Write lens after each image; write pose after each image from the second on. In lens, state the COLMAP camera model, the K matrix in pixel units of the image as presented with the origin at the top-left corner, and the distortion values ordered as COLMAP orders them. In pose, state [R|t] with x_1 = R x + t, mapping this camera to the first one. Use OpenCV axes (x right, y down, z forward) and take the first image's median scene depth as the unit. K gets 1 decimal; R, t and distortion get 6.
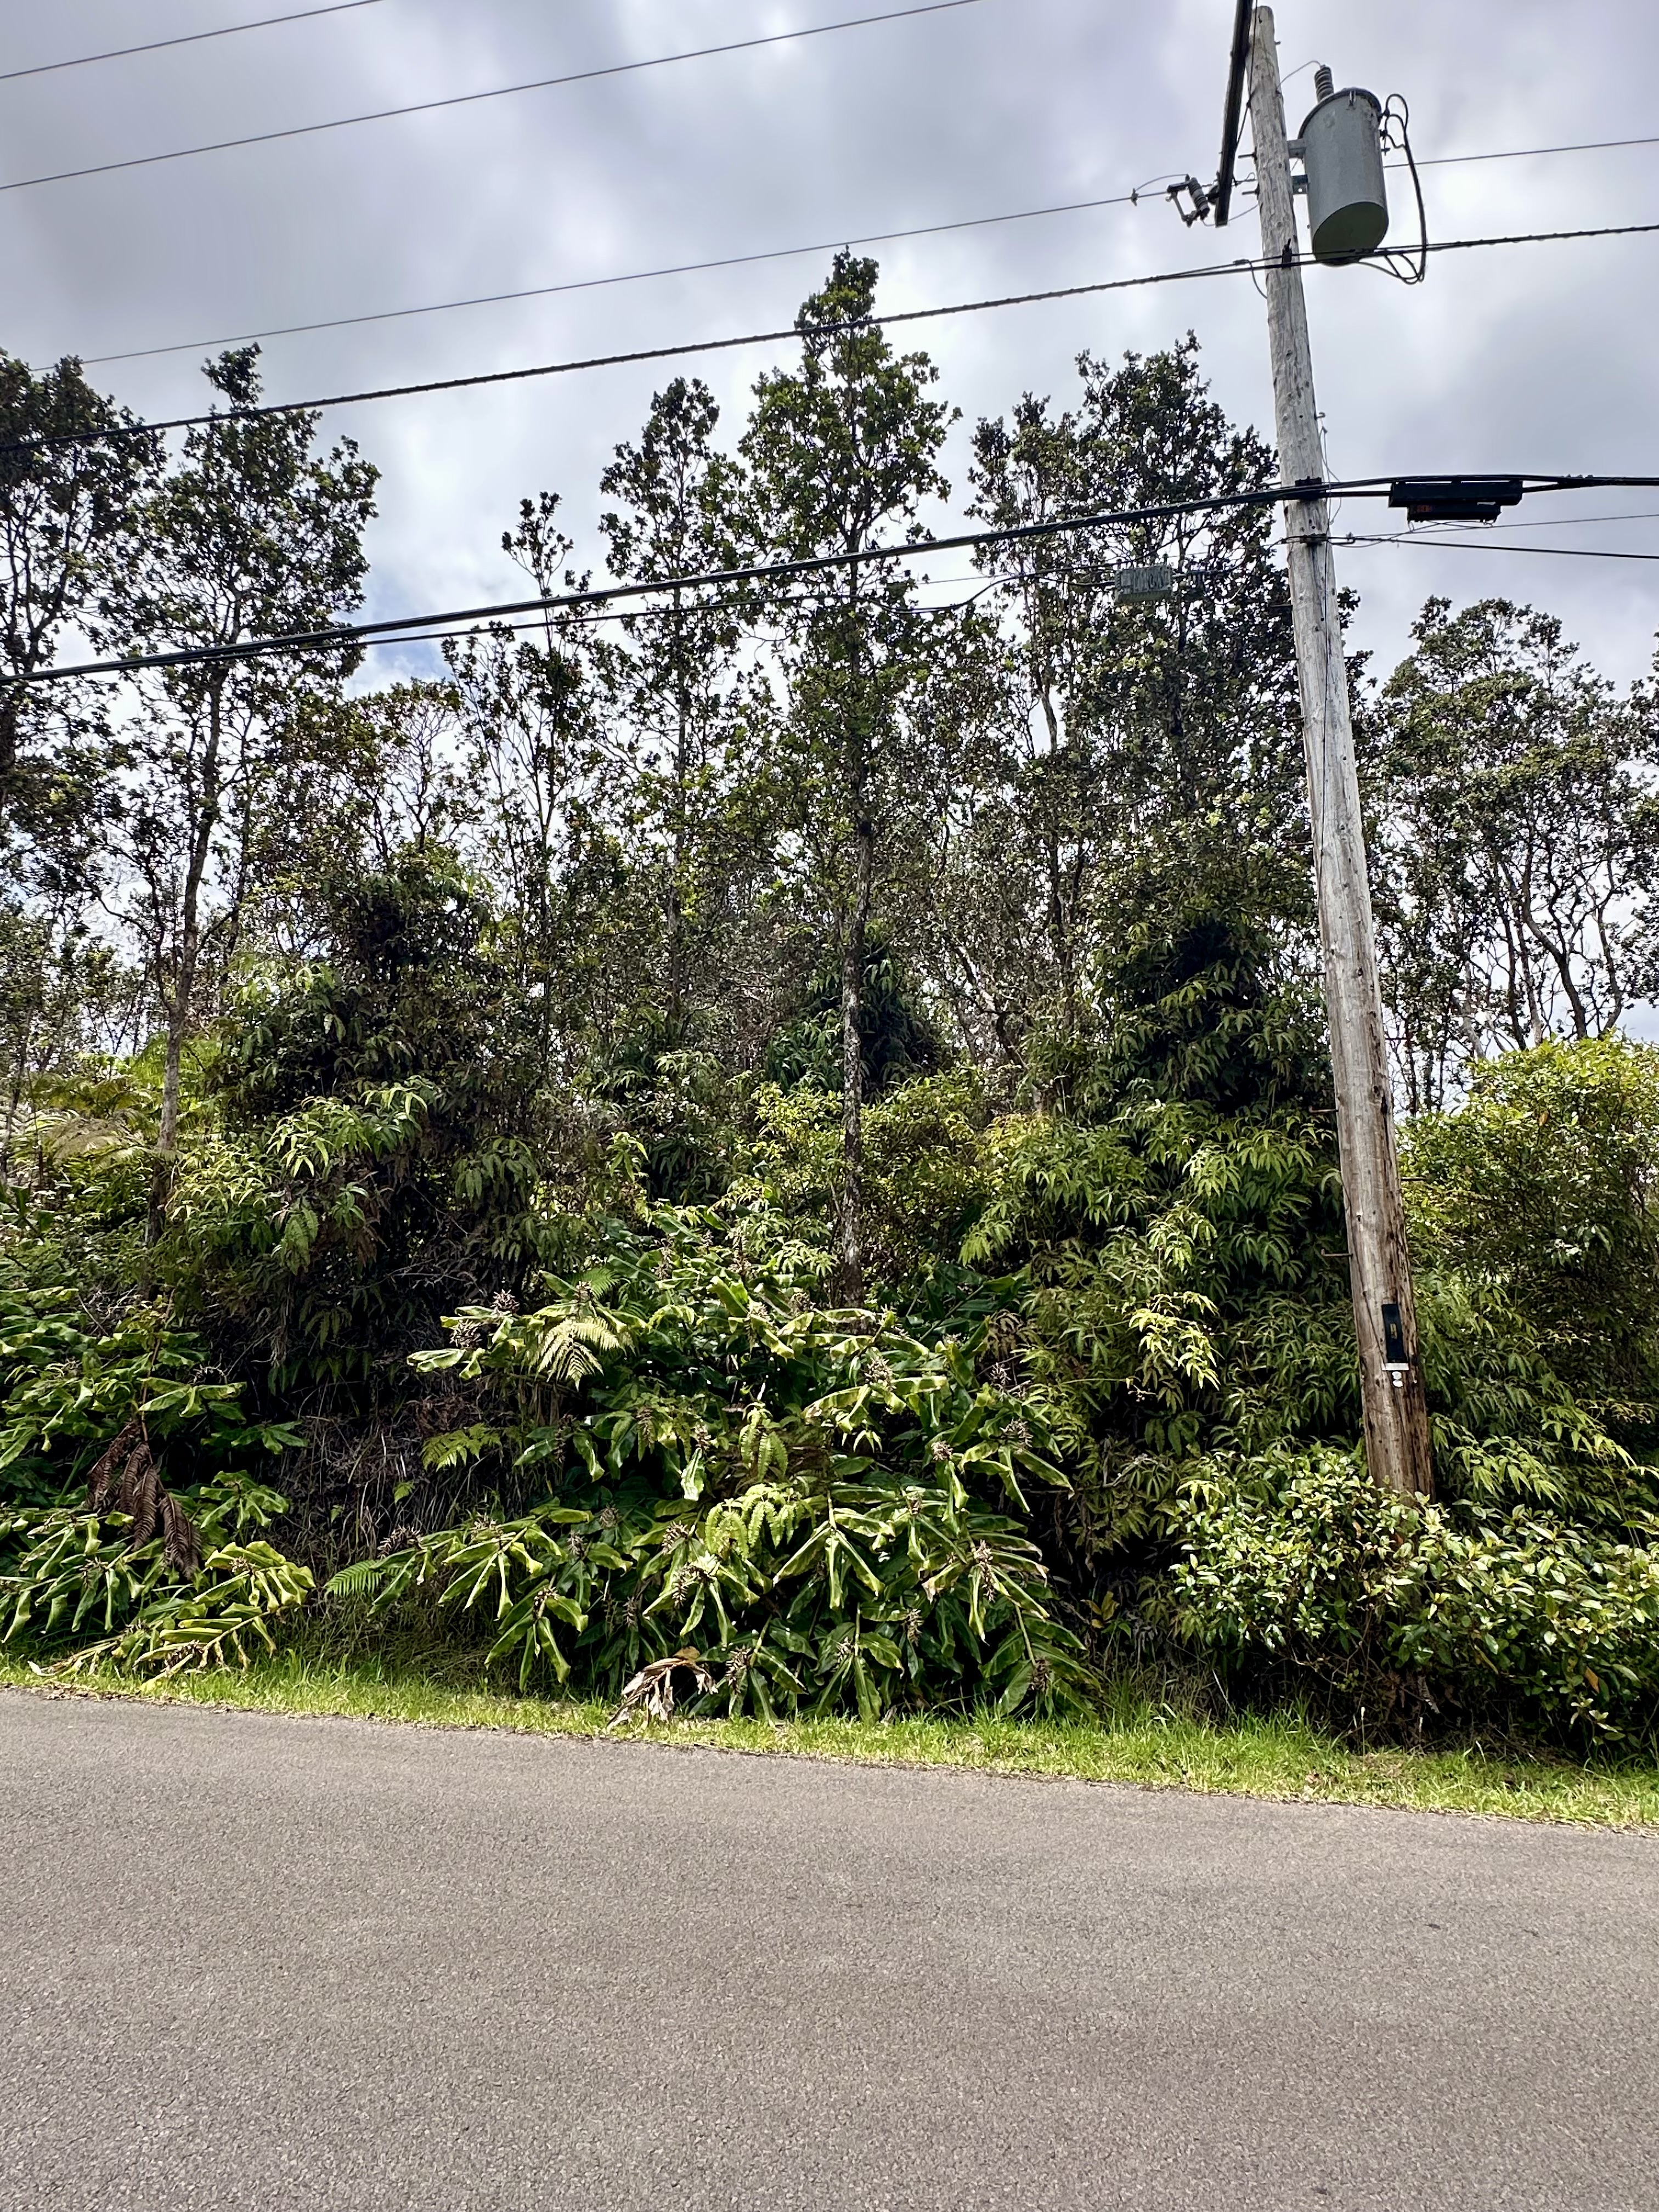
lens RADIAL K [[1173.6, 0, 821.8], [0, 1173.6, 1104.0], [0, 0, 1]] dist [-0.003186, 0.000532]
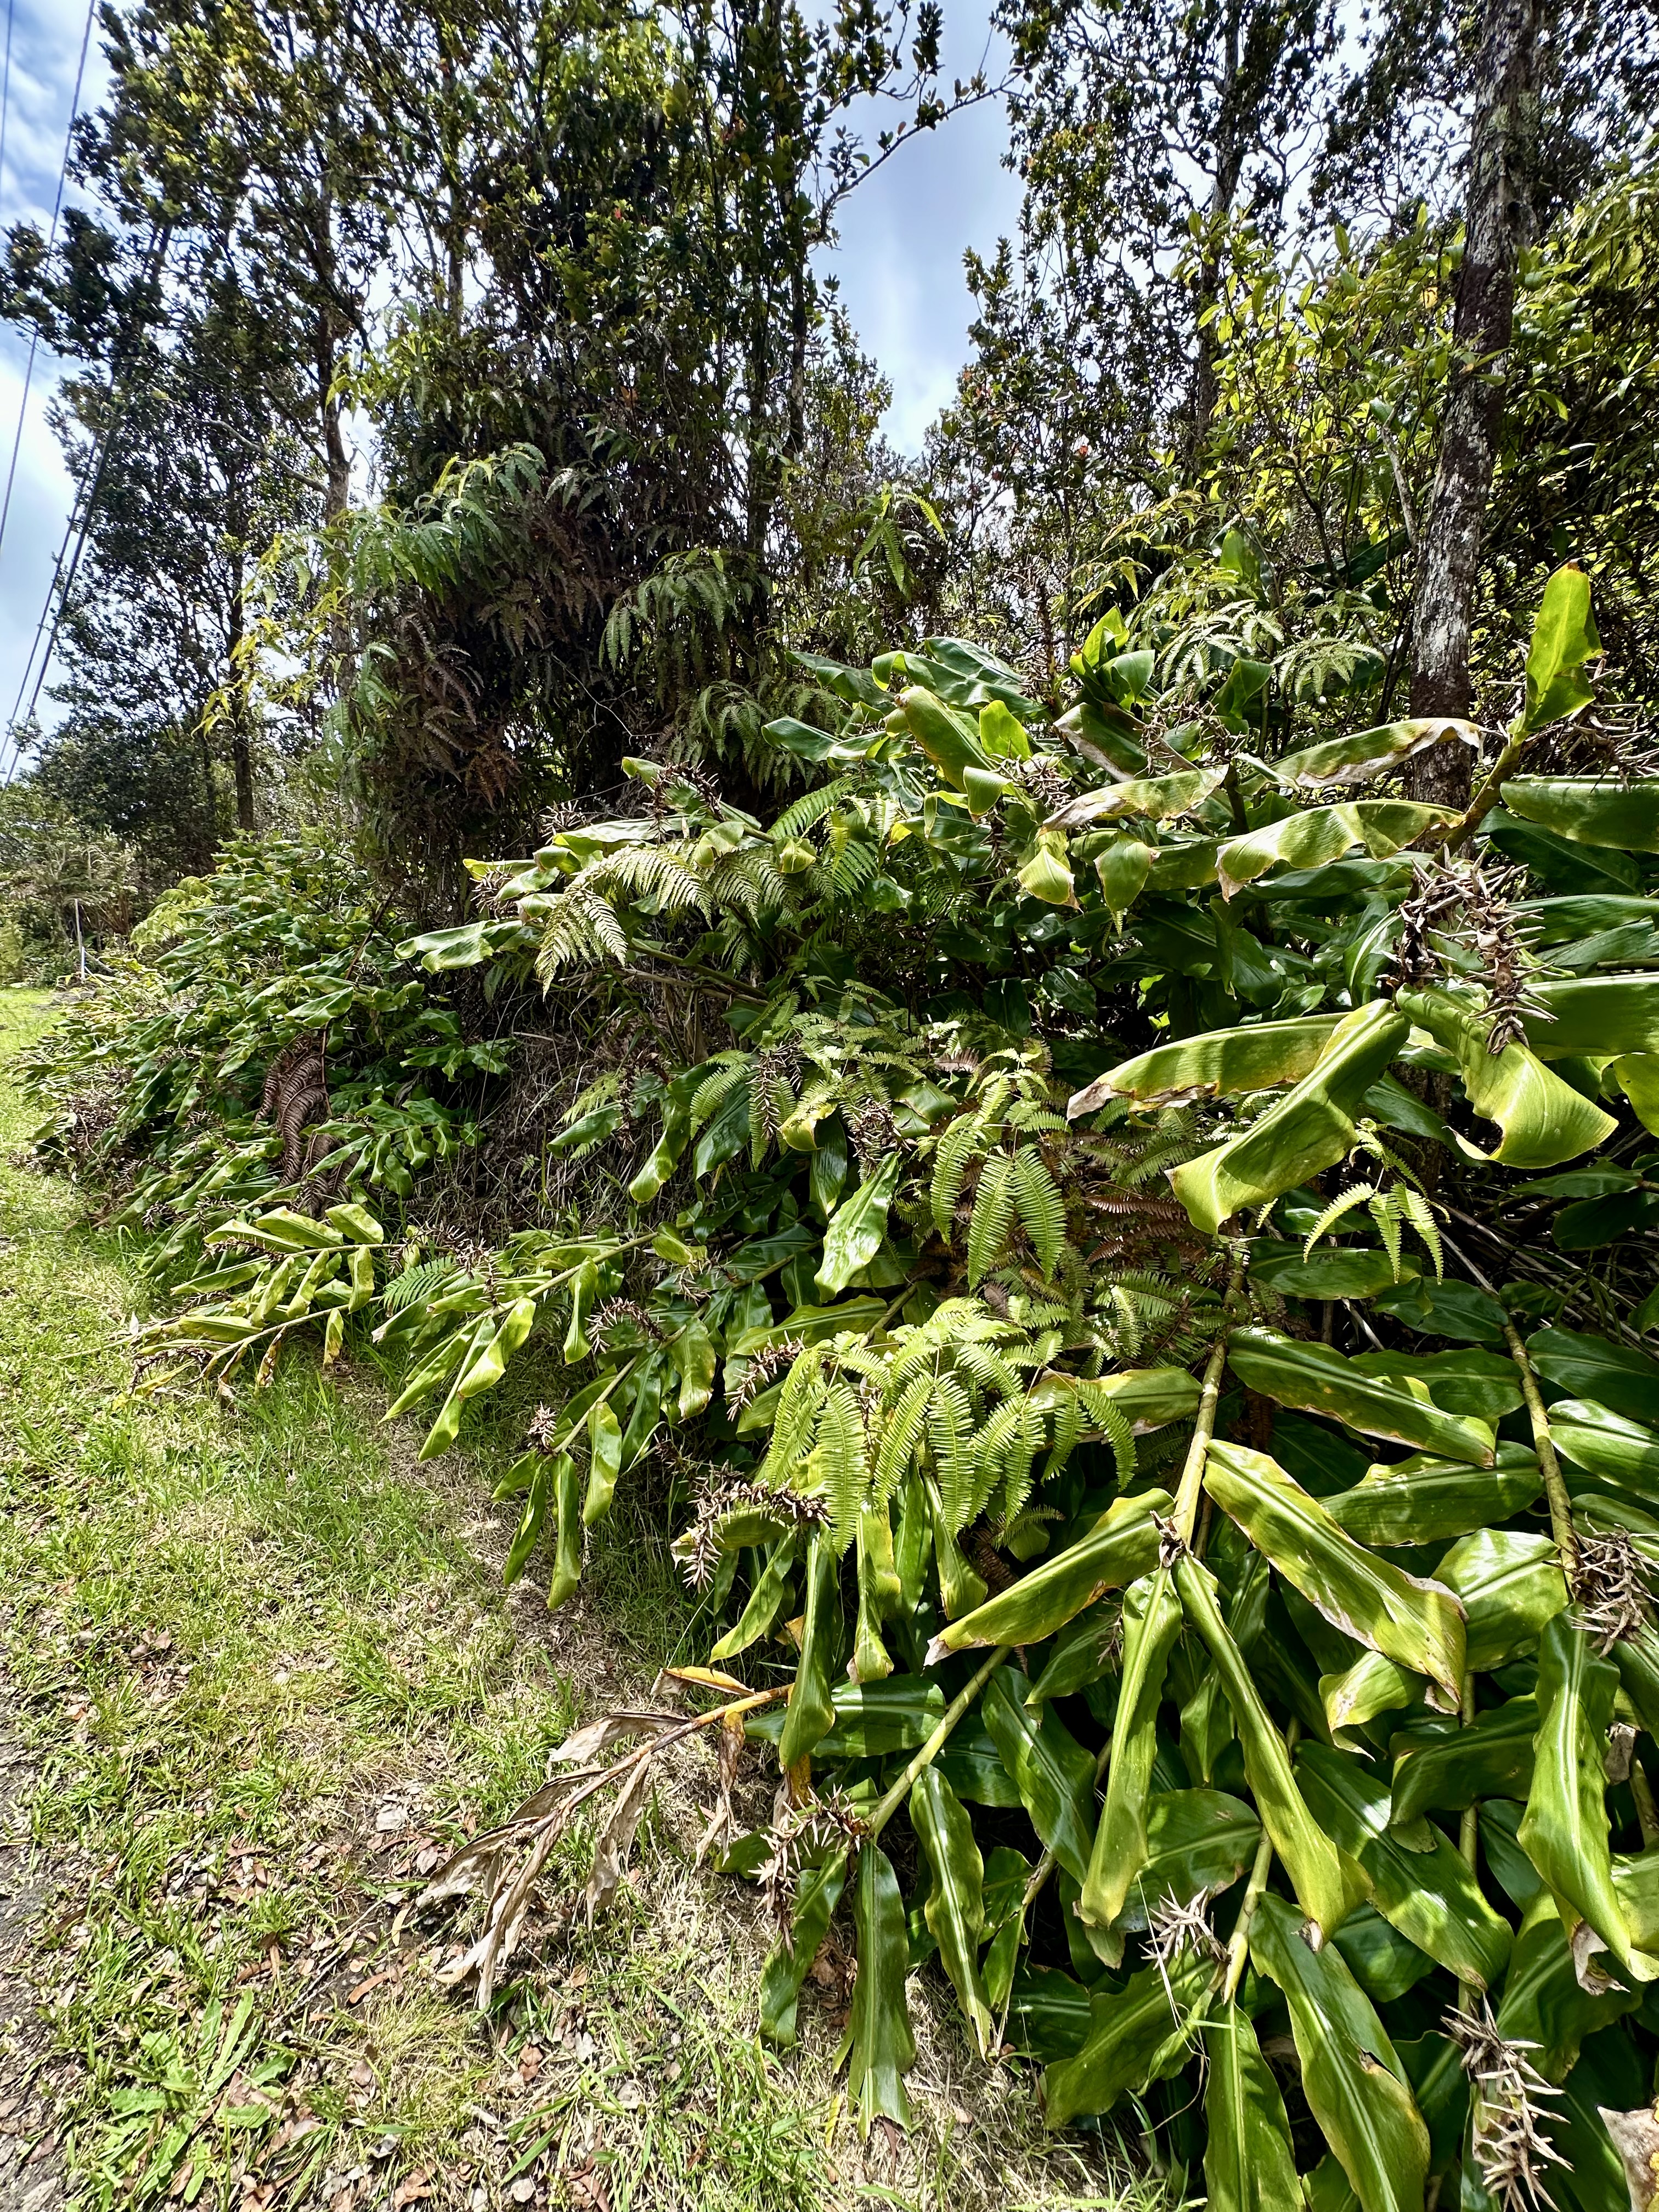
lens RADIAL K [[883.8, 0, 823.6], [0, 883.8, 1101.9], [0, 0, 1]] dist [-0.001779, 0.000196]
pose [[0.808621, 0.083325, -0.582400, 0.050168], [0.117473, 0.947118, 0.298609, 0.190239], [0.576483, -0.309878, 0.756071, 0.787020]]
